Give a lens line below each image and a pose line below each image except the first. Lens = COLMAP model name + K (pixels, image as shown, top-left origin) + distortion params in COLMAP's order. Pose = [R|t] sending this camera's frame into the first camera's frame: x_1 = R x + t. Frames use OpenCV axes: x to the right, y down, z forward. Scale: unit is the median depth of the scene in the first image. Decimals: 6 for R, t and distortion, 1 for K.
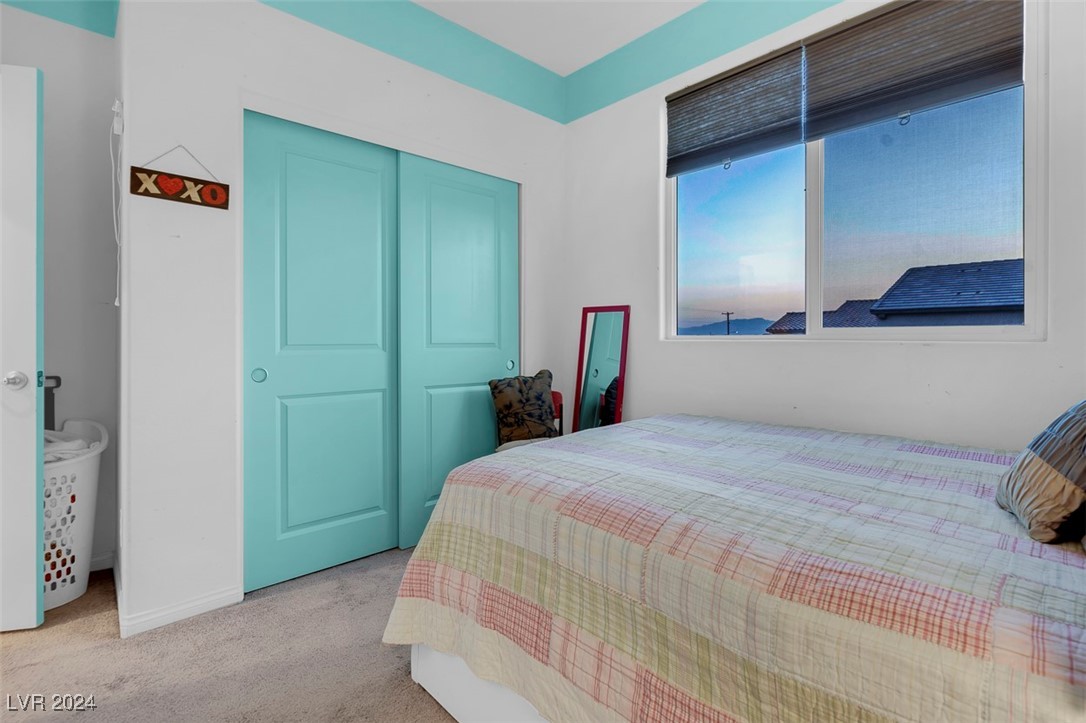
lens RADIAL K [[500.4, 0, 546.5], [0, 500.4, 342.9], [0, 0, 1]] dist [0.000612, 0.000459]
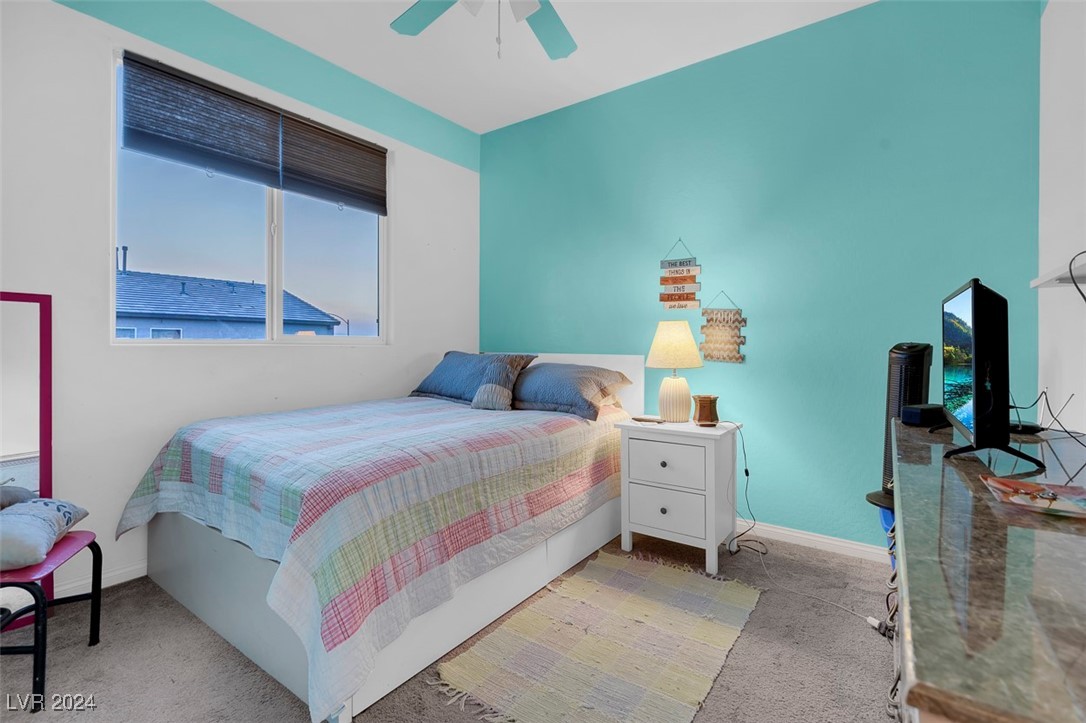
lens RADIAL K [[500.4, 0, 546.5], [0, 500.4, 342.9], [0, 0, 1]] dist [0.000612, 0.000459]
pose [[-0.198556, 0.003912, 0.980082, -0.826432], [0.004066, 0.999987, -0.003168, -0.002657], [-0.980081, 0.003356, -0.198569, 0.561990]]
